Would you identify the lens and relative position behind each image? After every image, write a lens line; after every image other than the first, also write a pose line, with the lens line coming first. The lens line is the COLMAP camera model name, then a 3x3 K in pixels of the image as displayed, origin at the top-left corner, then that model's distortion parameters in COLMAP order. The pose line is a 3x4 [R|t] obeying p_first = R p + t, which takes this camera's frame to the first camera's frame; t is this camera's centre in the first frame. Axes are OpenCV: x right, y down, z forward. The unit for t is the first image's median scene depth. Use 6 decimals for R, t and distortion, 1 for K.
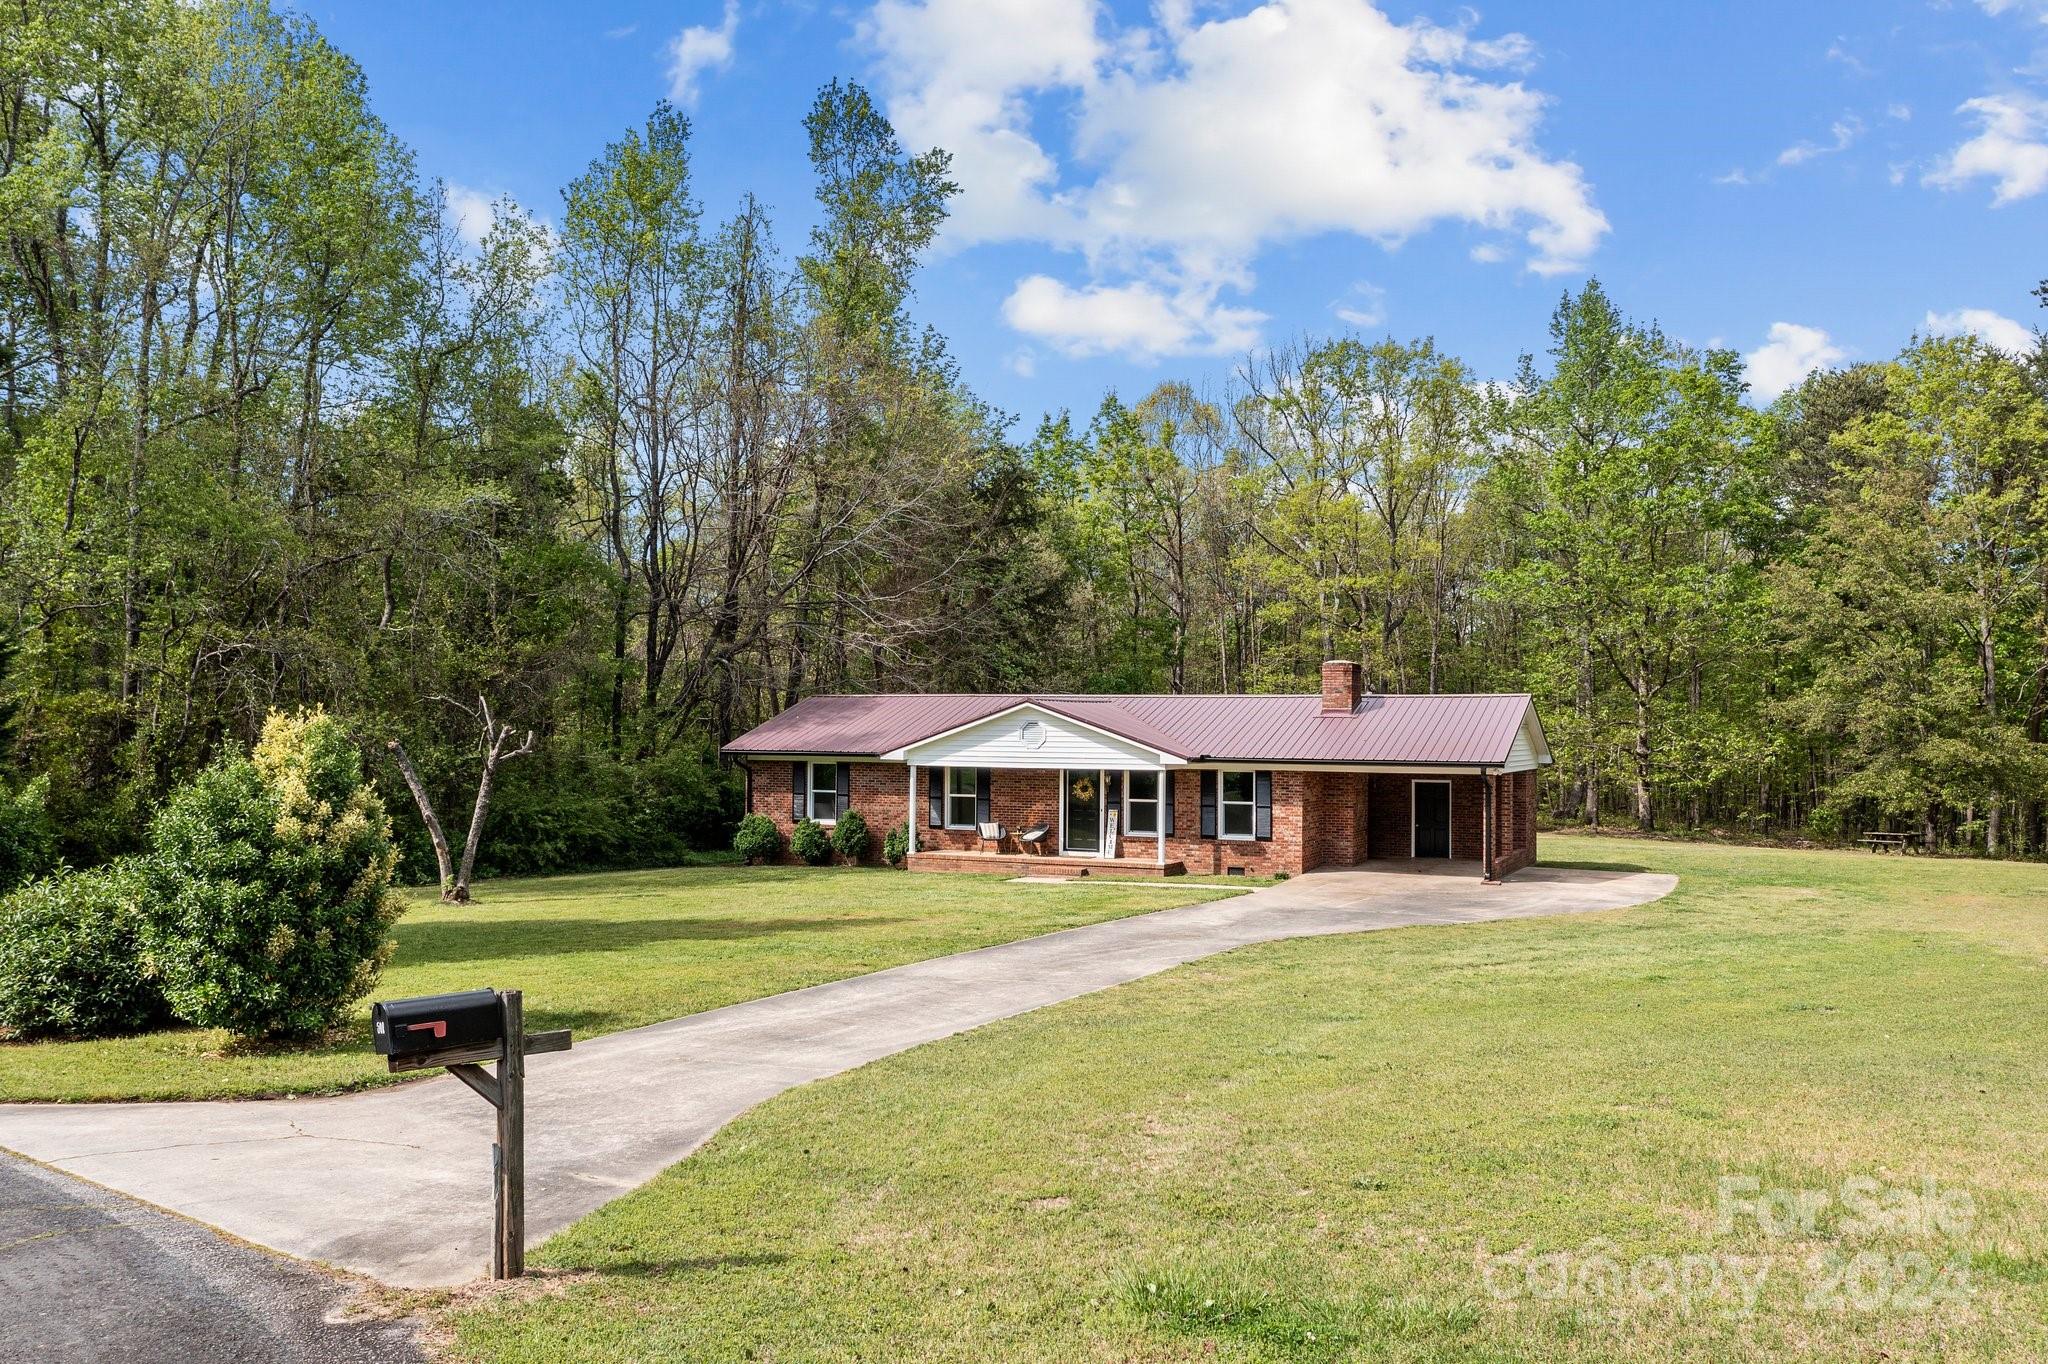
lens RADIAL K [[1630.9, 0, 1018.8], [0, 1630.9, 675.4], [0, 0, 1]] dist [0.001825, 0.005871]
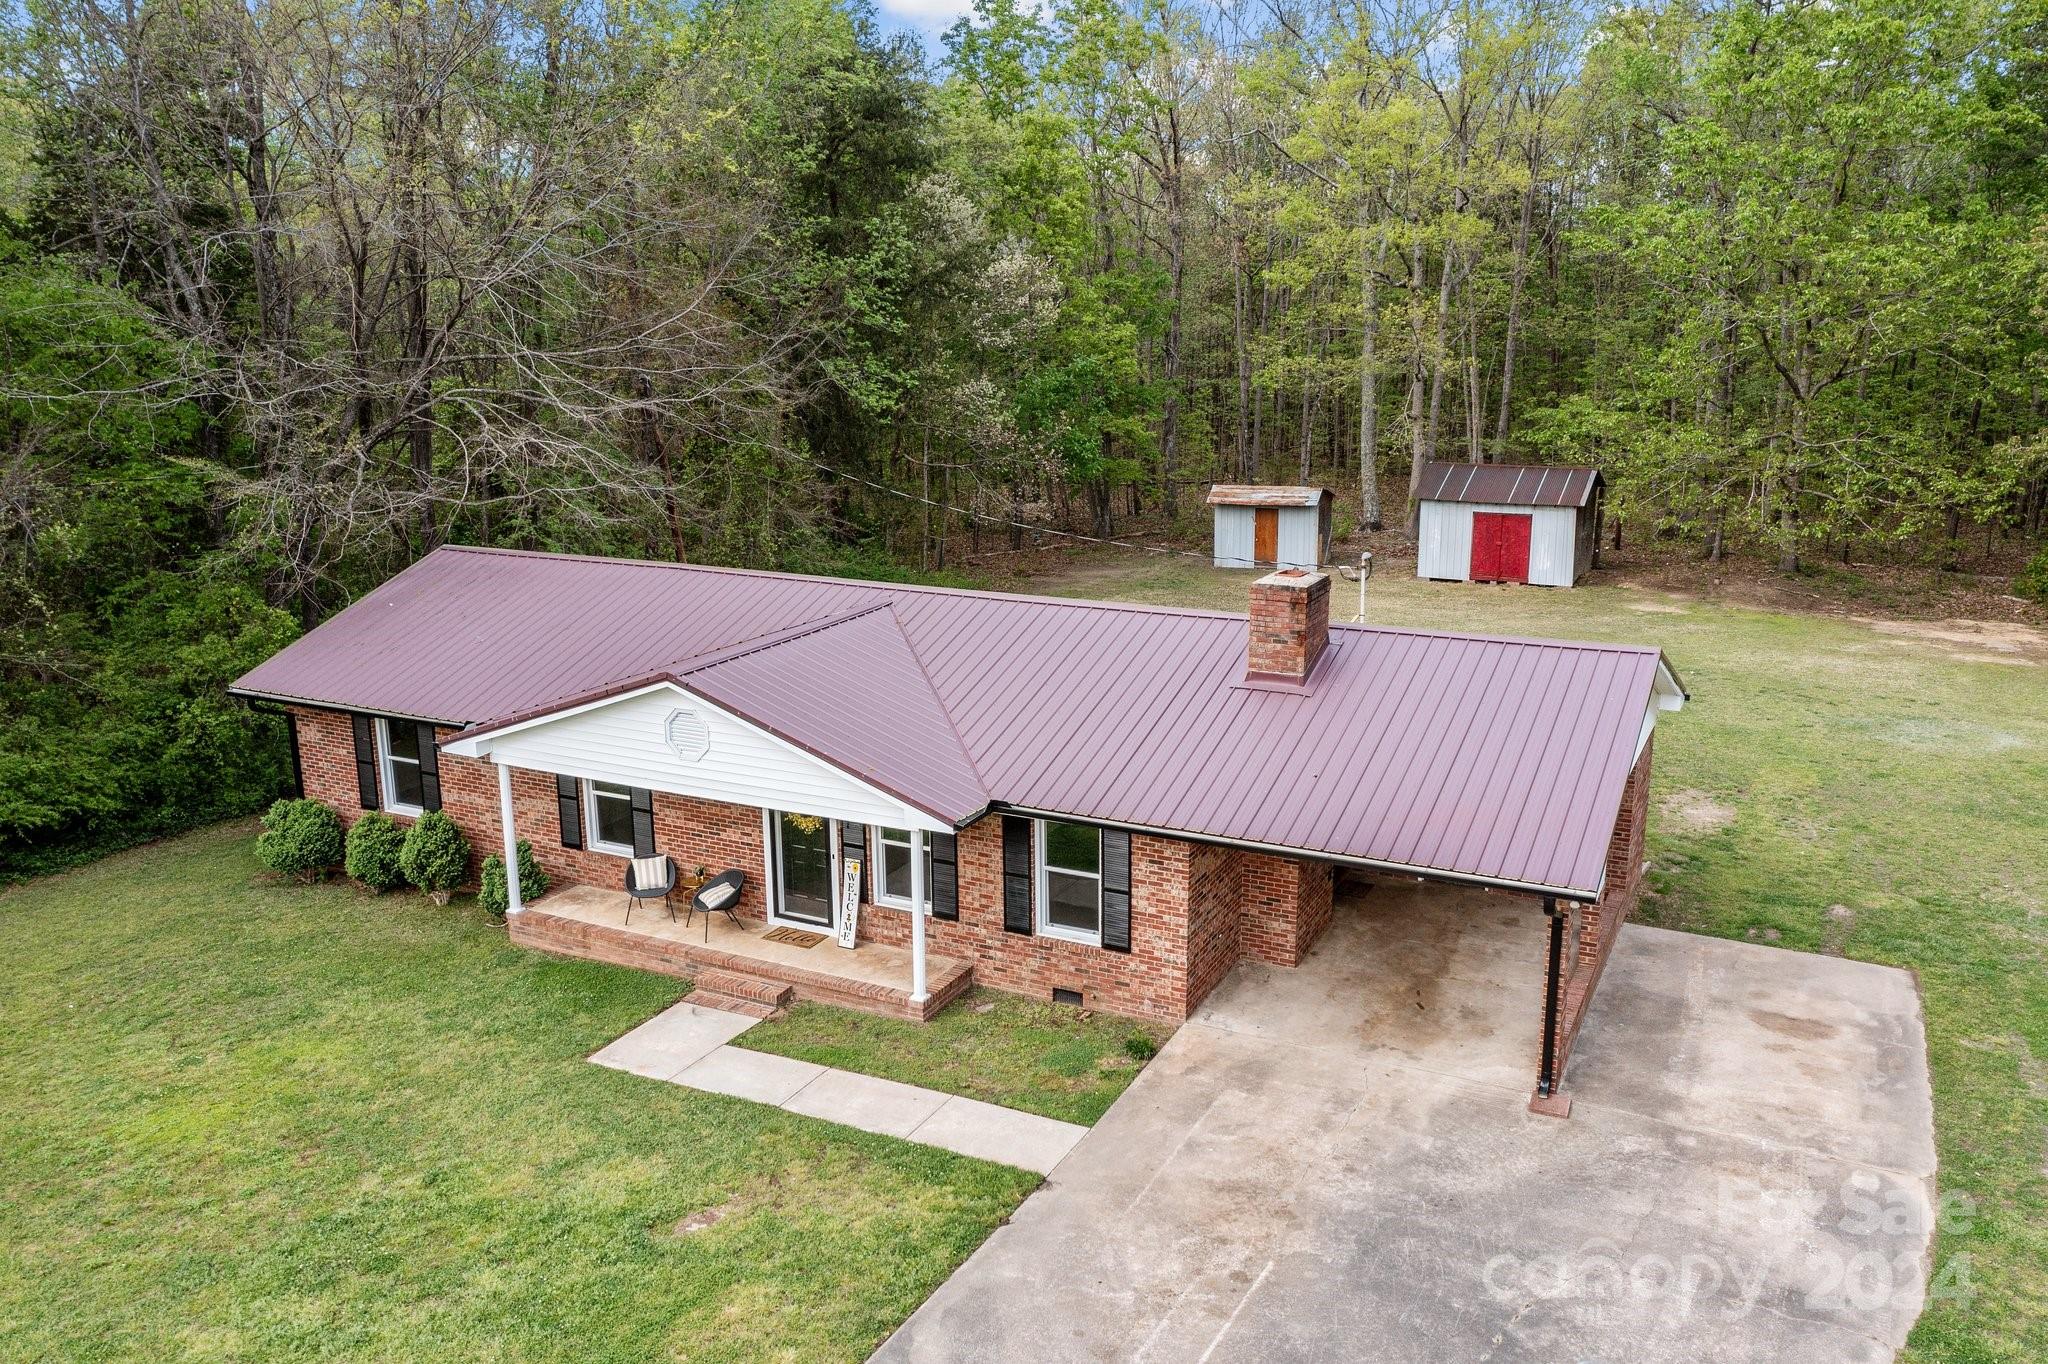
lens RADIAL K [[1623.4, 0, 1015.8], [0, 1623.4, 691.3], [0, 0, 1]] dist [0.006757, 0.007495]
pose [[0.998728, -0.005969, -0.050074, 0.135590], [0.019494, 0.961480, 0.274184, -0.114246], [0.046508, -0.274811, 0.960373, 0.489994]]
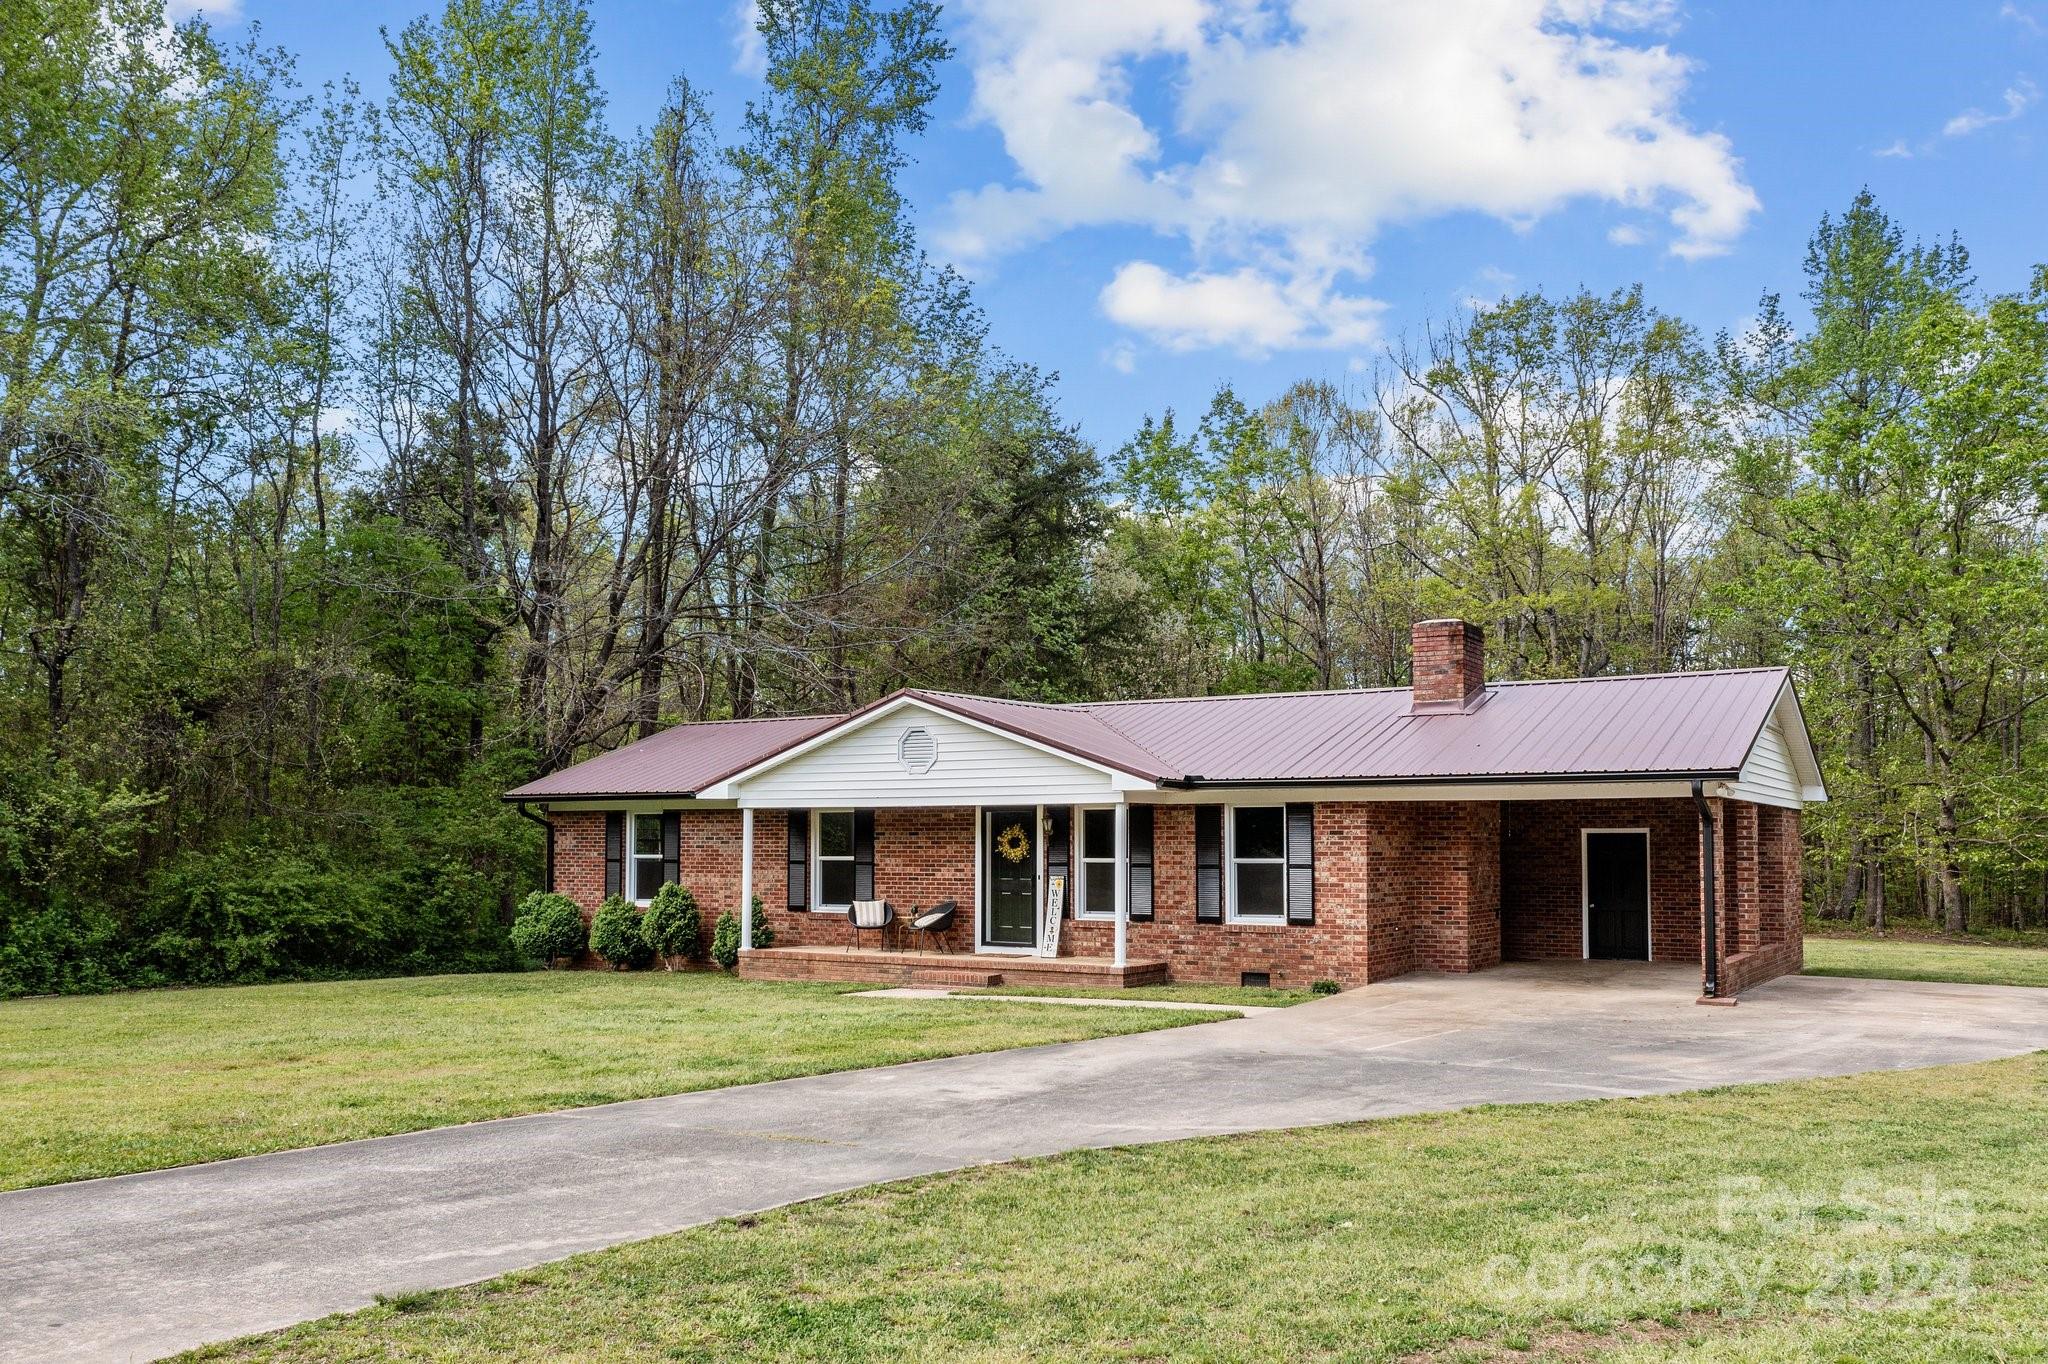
lens RADIAL K [[1655.4, 0, 1017.7], [0, 1655.4, 762.2], [0, 0, 1]] dist [0.000392, -0.003443]
pose [[0.991490, -0.013902, -0.129436, 0.119729], [0.011569, 0.999757, -0.018761, 0.050622], [0.129665, 0.017104, 0.991410, 0.386825]]
